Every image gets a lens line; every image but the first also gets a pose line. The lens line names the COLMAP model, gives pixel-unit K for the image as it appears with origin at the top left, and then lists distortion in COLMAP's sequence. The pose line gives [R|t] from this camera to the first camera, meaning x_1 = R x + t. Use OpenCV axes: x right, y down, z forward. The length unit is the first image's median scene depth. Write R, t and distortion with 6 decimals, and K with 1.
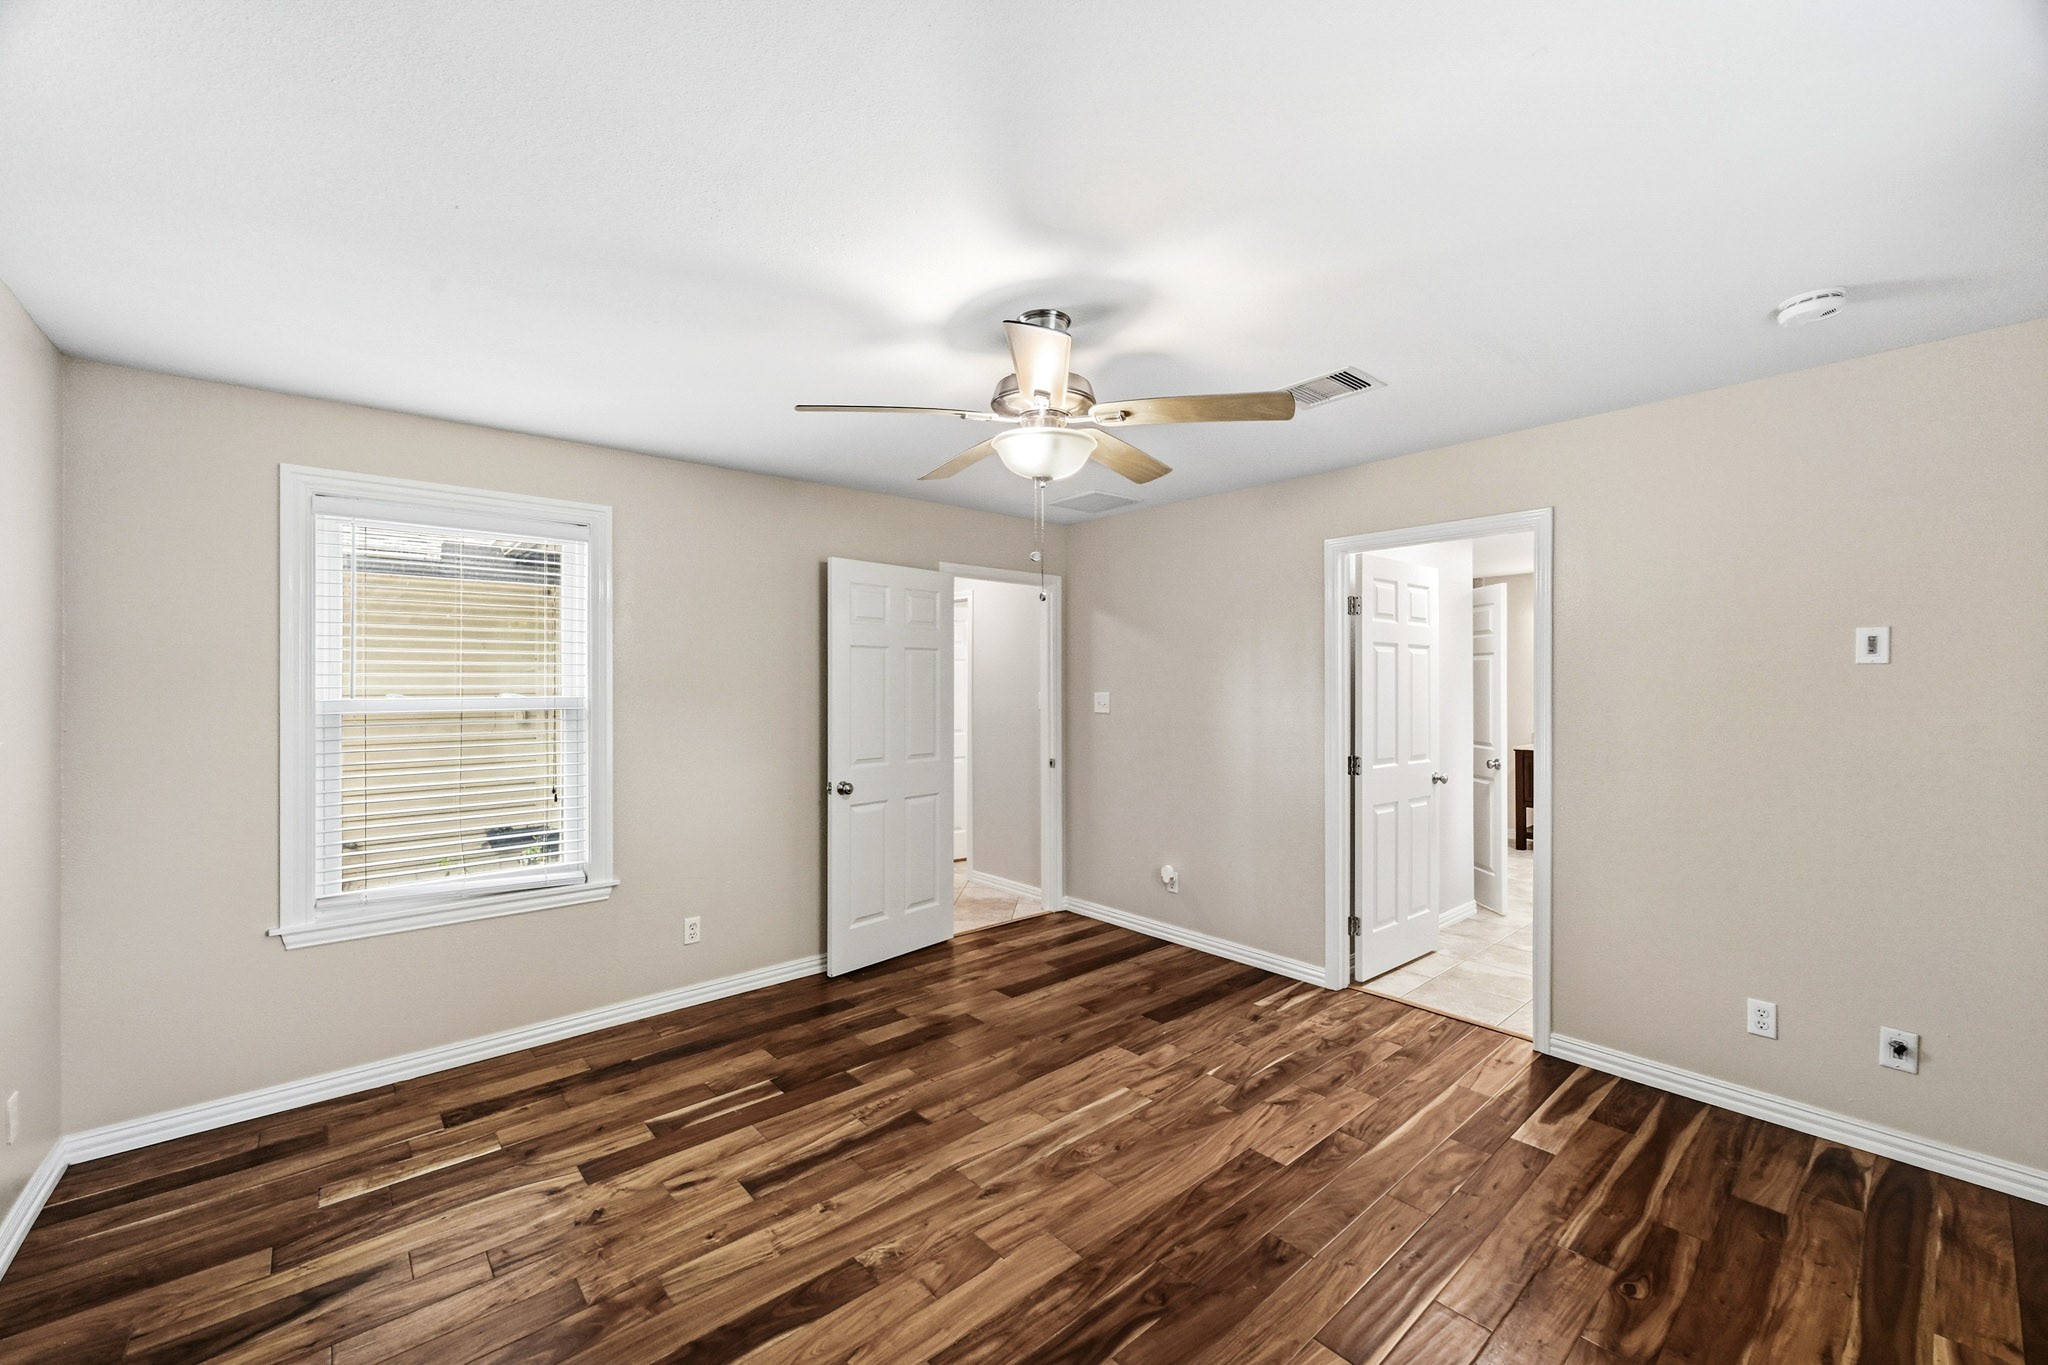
lens RADIAL K [[801.5, 0, 1022.3], [0, 801.5, 695.5], [0, 0, 1]] dist [-0.003313, -0.000088]
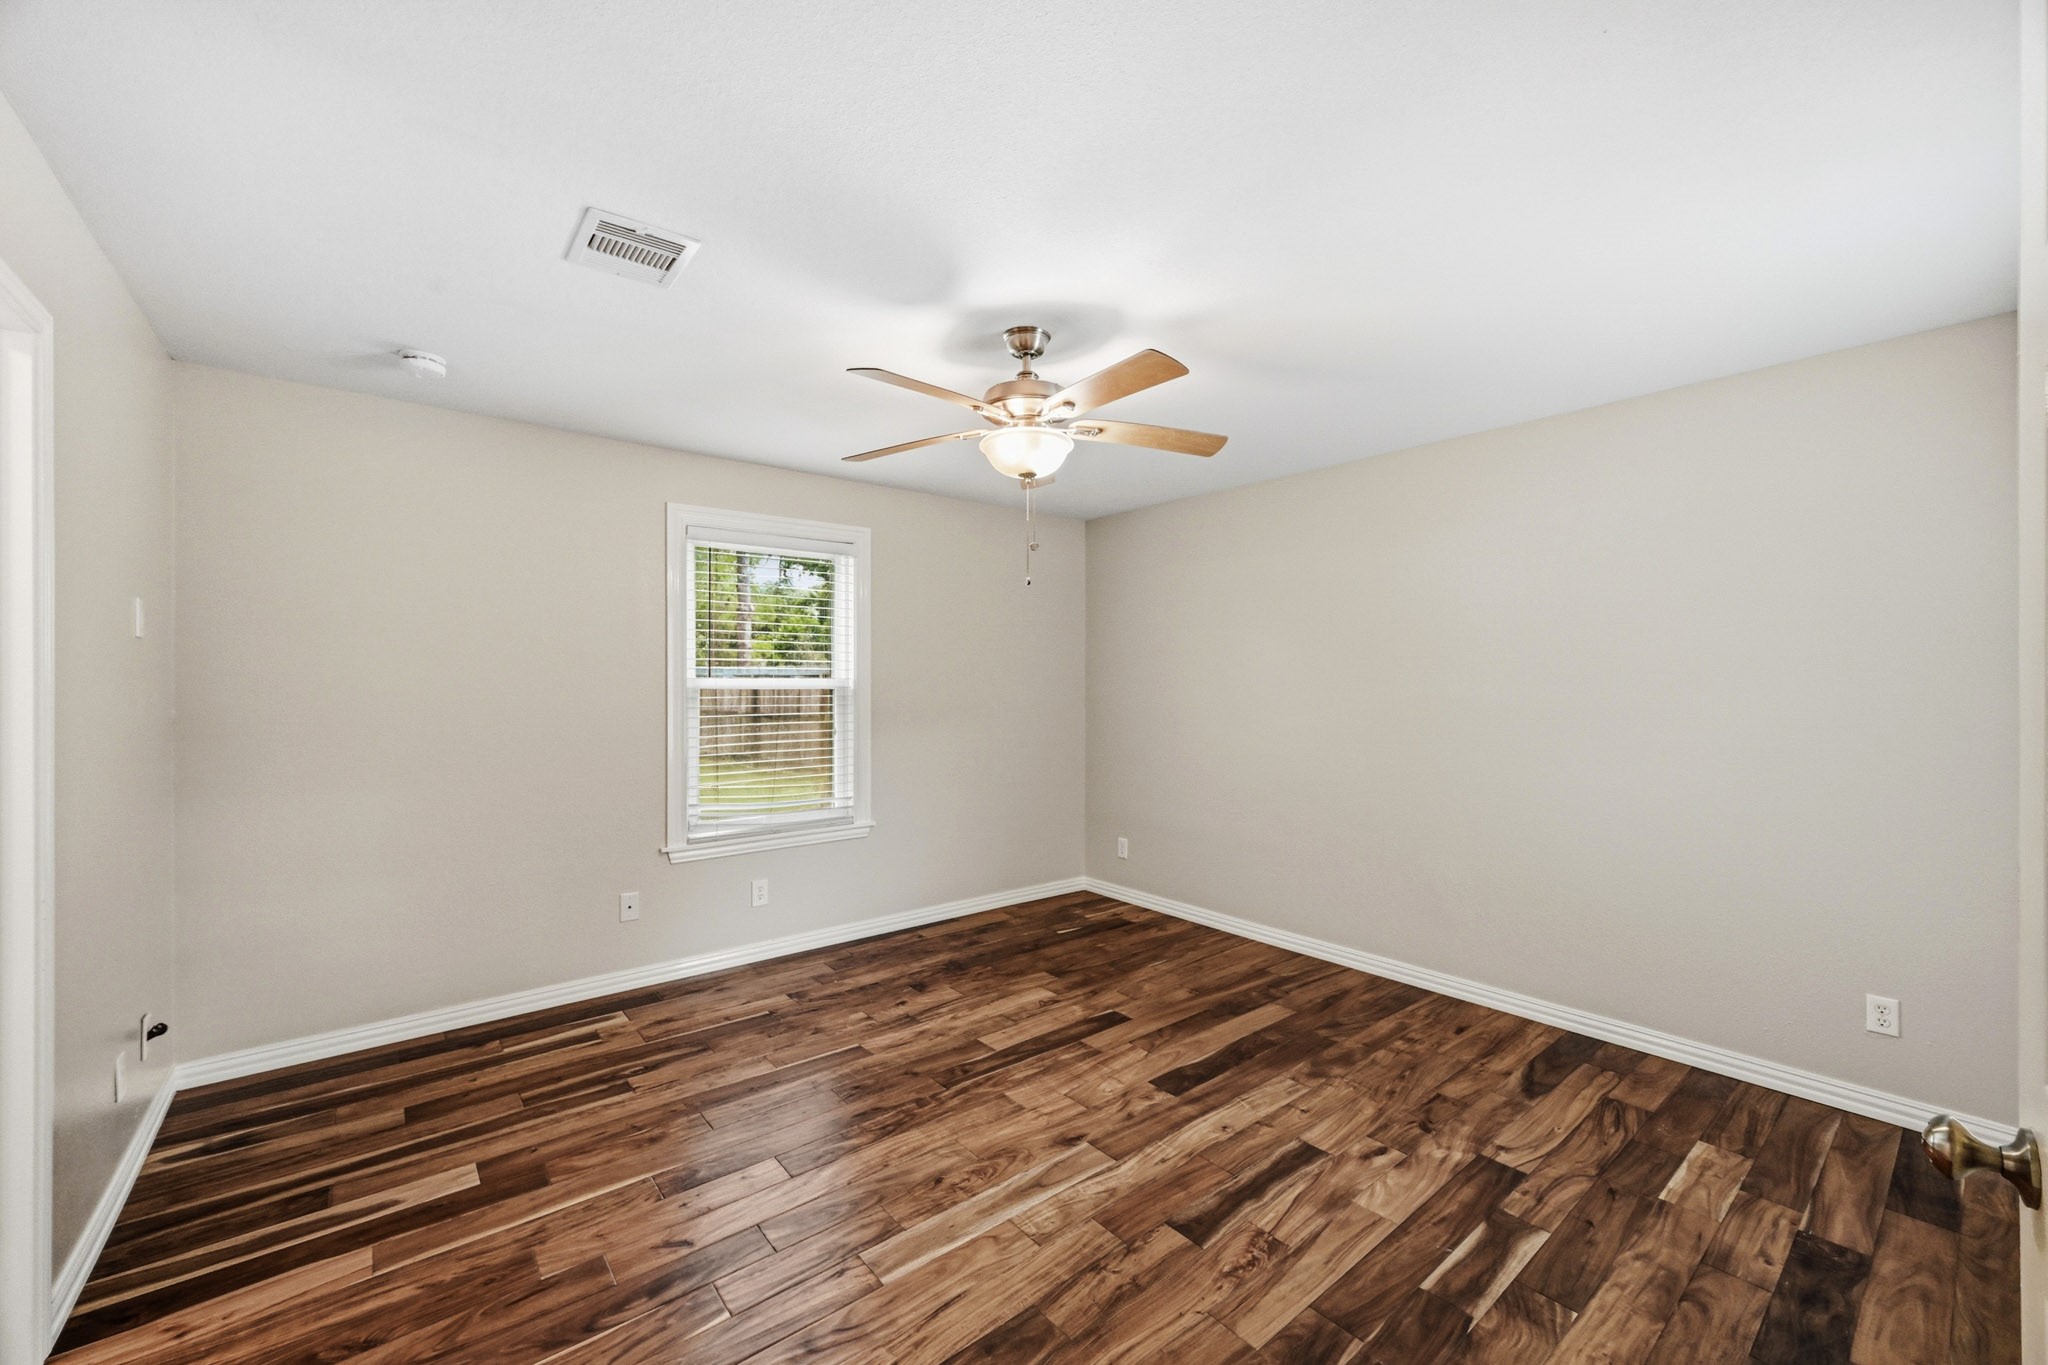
lens RADIAL K [[801.5, 0, 1020.6], [0, 801.5, 676.6], [0, 0, 1]] dist [-0.003313, -0.000088]
pose [[-0.999574, 0.001827, 0.029123, 0.002935], [0.001737, 0.999994, -0.003095, 0.012006], [-0.029129, -0.003043, -0.999571, 1.895477]]
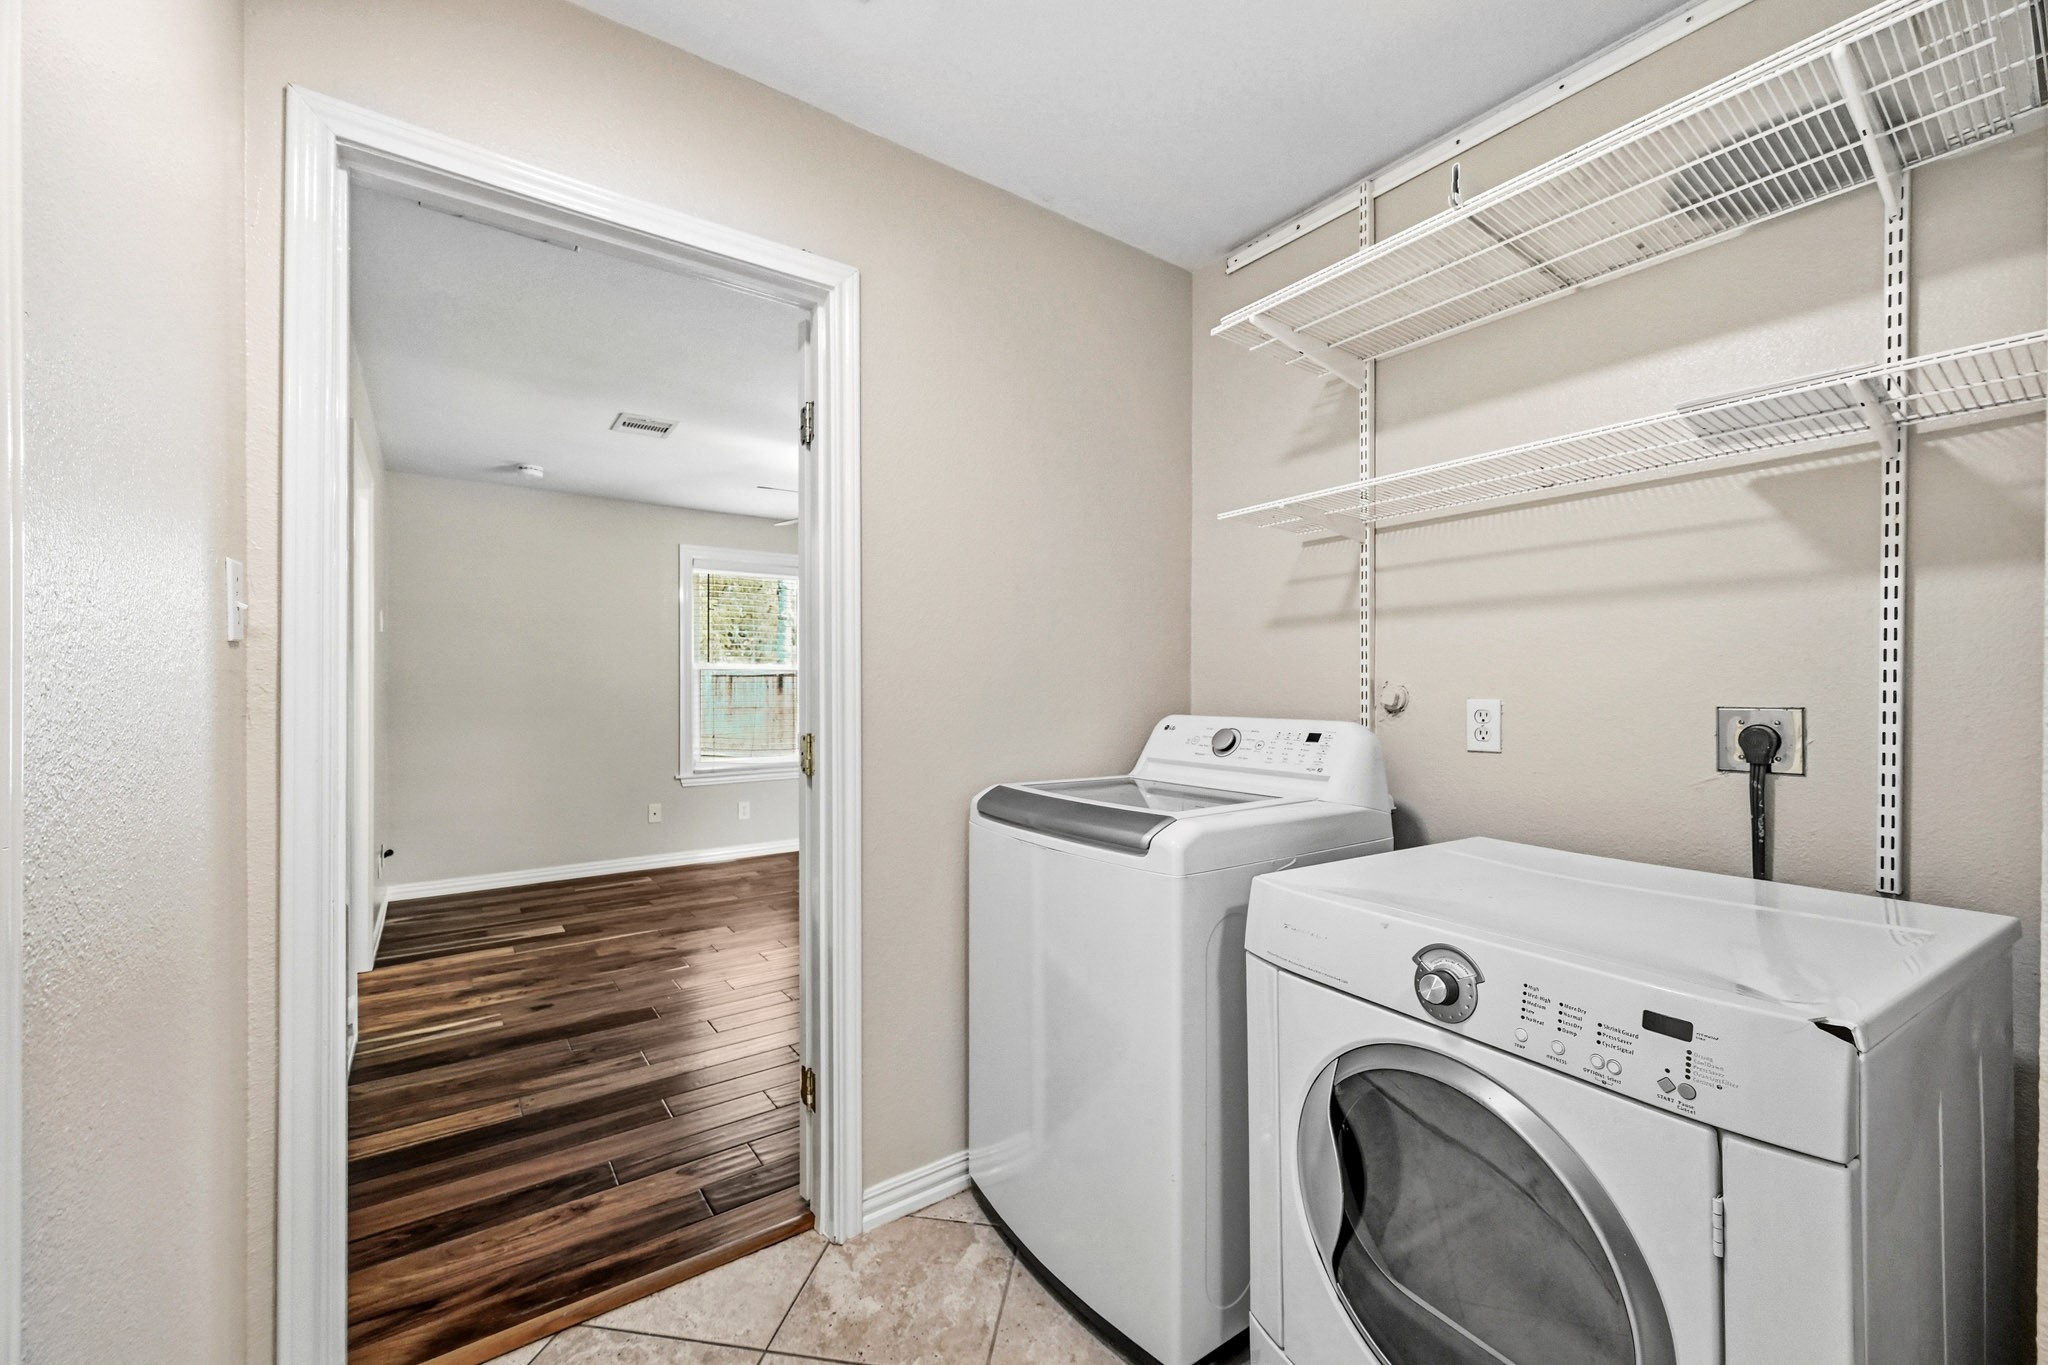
lens RADIAL K [[801.5, 0, 1028.9], [0, 801.5, 678.2], [0, 0, 1]] dist [-0.003313, -0.000088]
pose [[-0.997414, 0.005714, 0.071636, -0.419612], [0.004931, 0.999926, -0.011105, 0.081491], [-0.071695, -0.010723, -0.997369, 2.570511]]
